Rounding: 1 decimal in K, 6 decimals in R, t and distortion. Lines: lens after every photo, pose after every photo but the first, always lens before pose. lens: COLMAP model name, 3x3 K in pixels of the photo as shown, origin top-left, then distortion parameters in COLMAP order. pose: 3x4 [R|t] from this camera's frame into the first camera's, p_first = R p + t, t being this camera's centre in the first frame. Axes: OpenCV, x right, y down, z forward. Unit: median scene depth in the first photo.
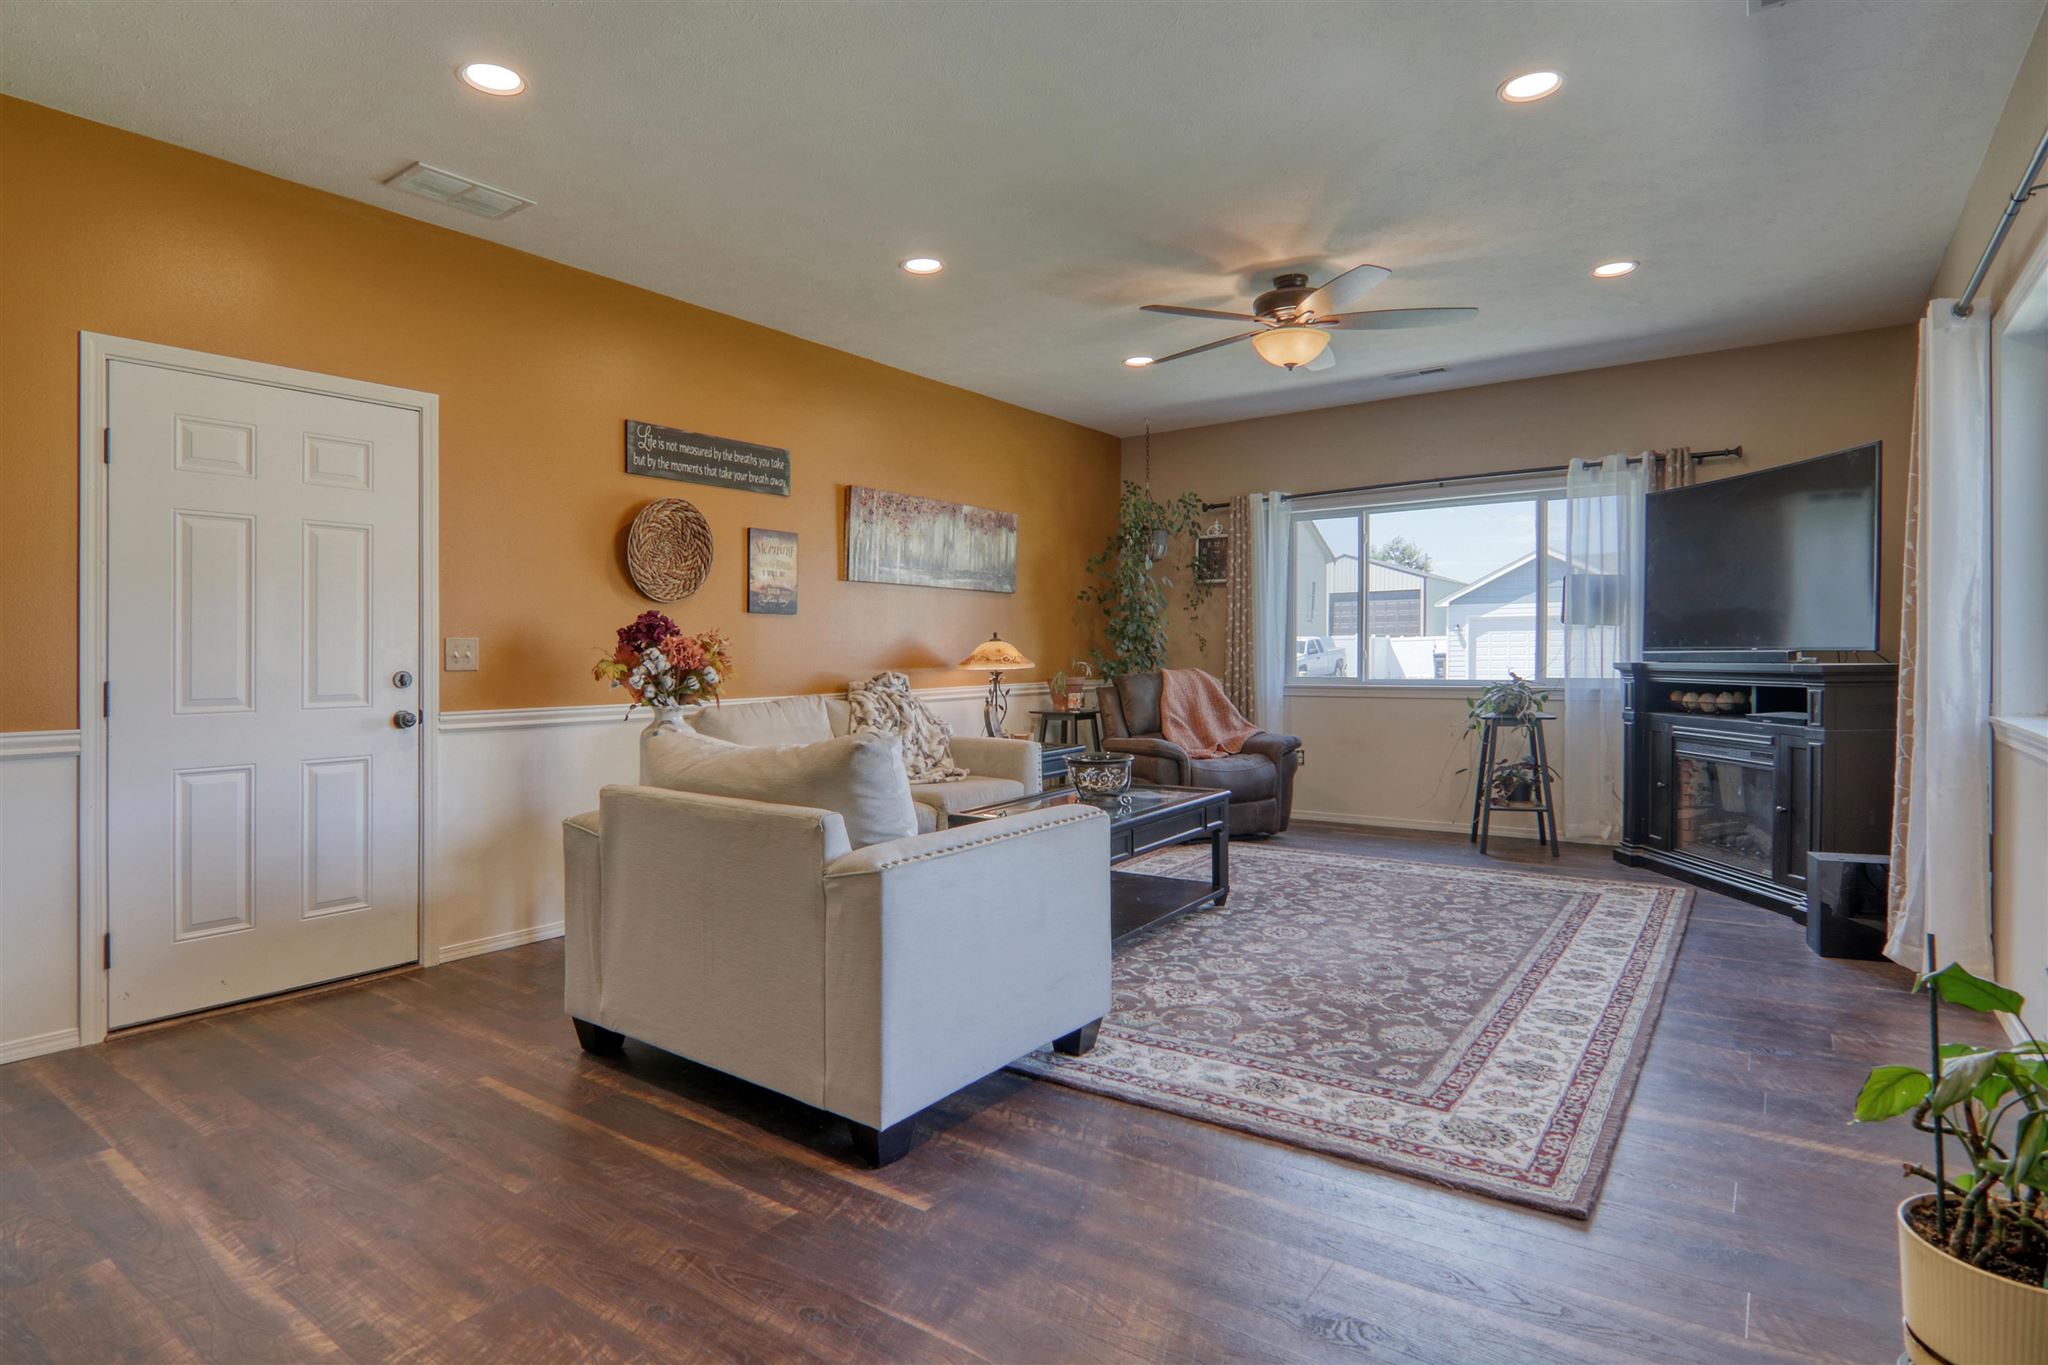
lens RADIAL K [[1079.0, 0, 1022.8], [0, 1079.0, 666.0], [0, 0, 1]] dist [-0.015831, -0.004286]
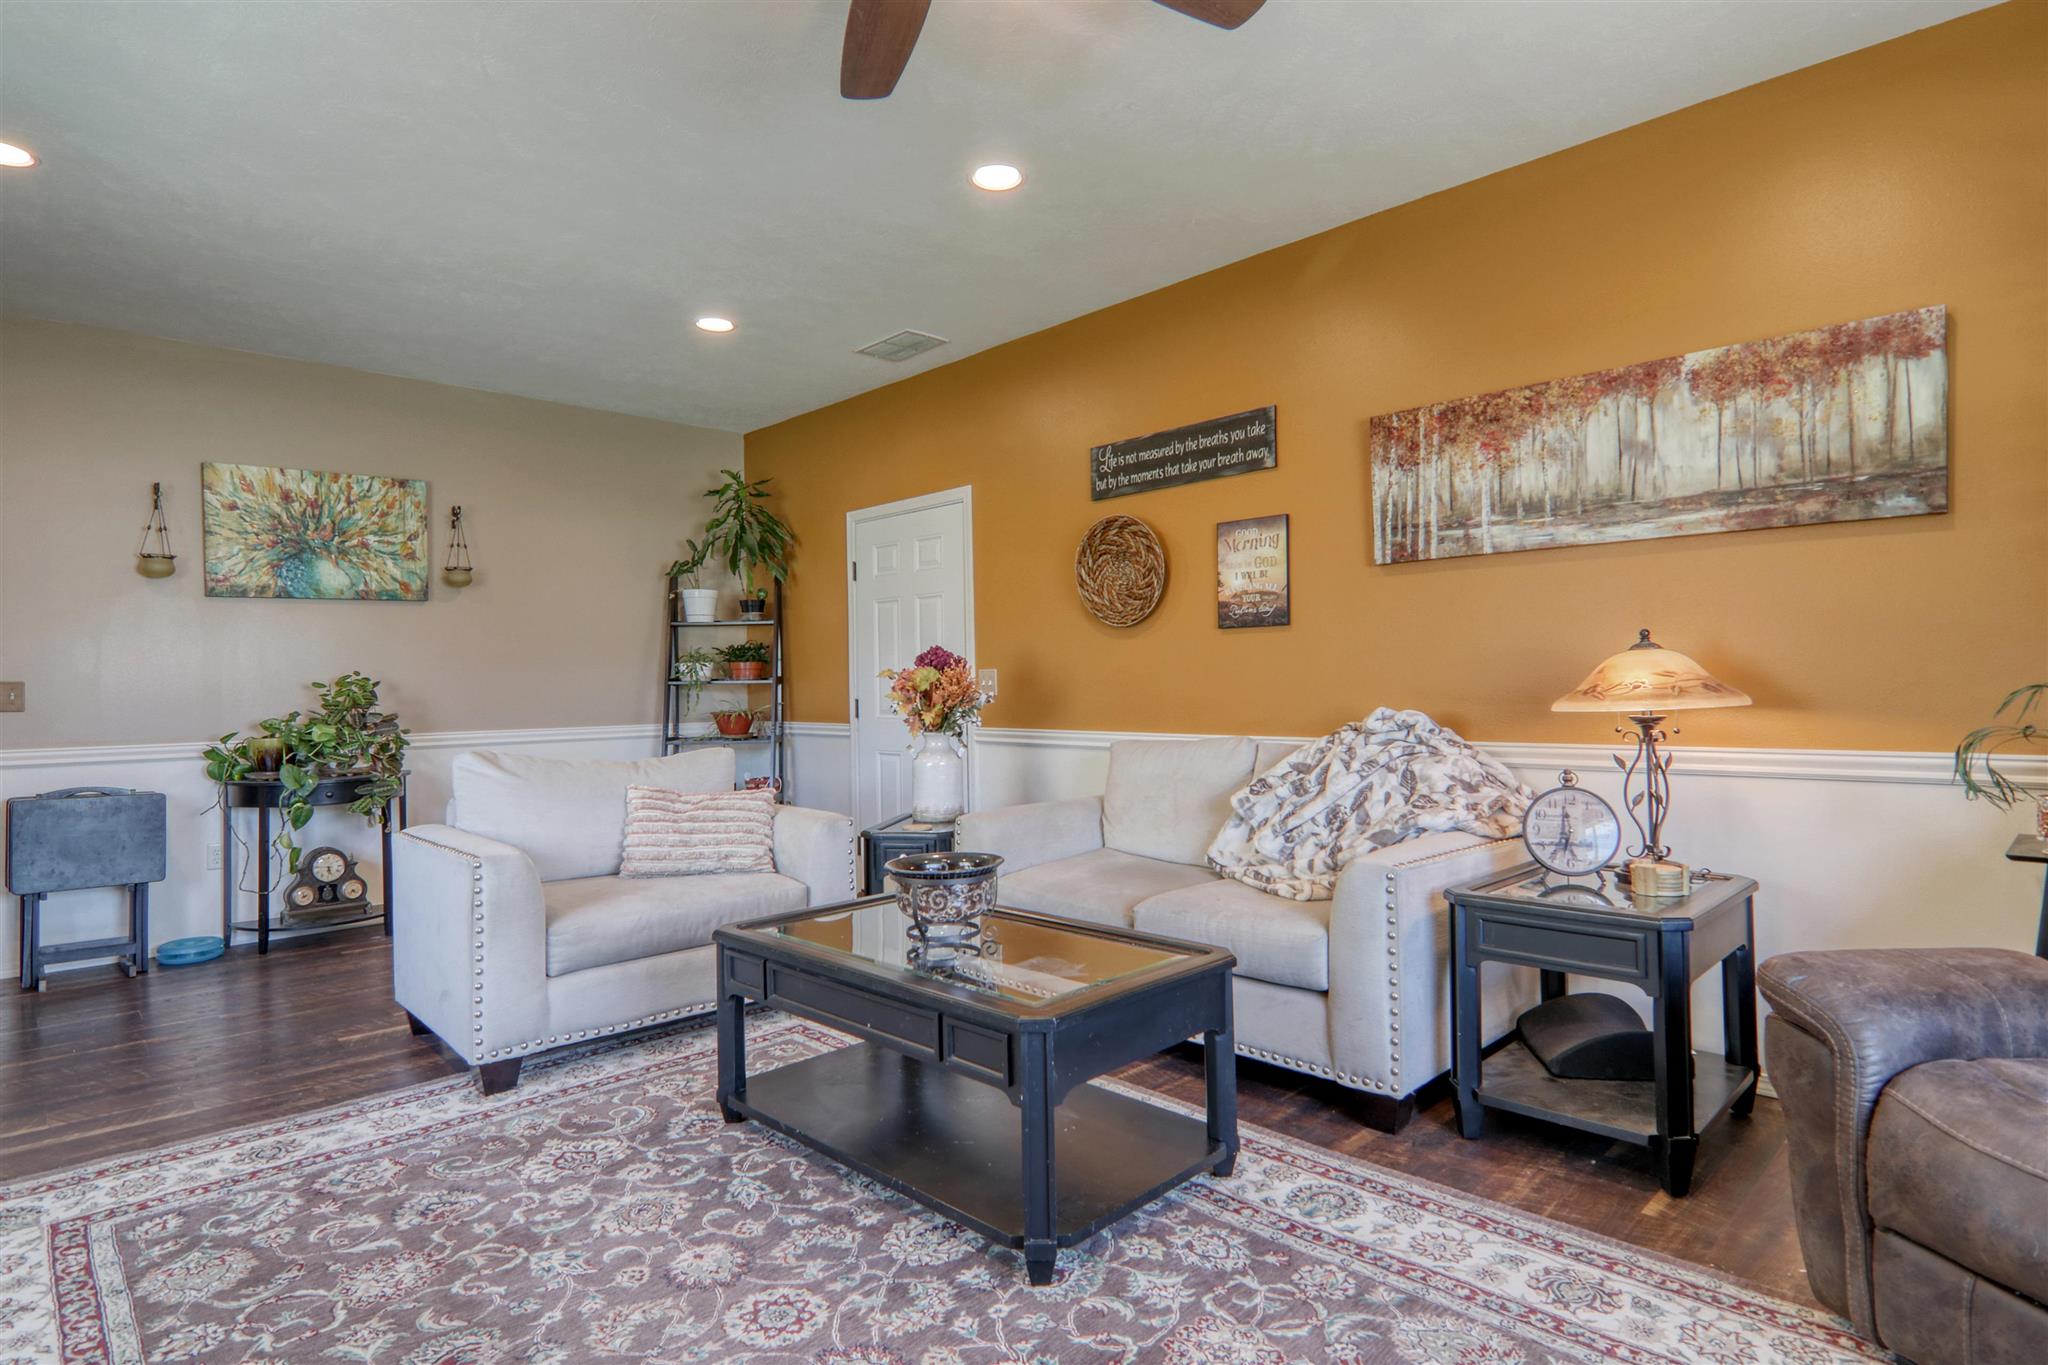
lens RADIAL K [[1079.0, 0, 1019.0], [0, 1079.0, 668.7], [0, 0, 1]] dist [-0.015831, -0.004286]
pose [[-0.192089, 0.001114, -0.981377, 0.730887], [0.010832, 0.999941, -0.000986, -0.026737], [0.981318, -0.010820, -0.192089, 1.302078]]
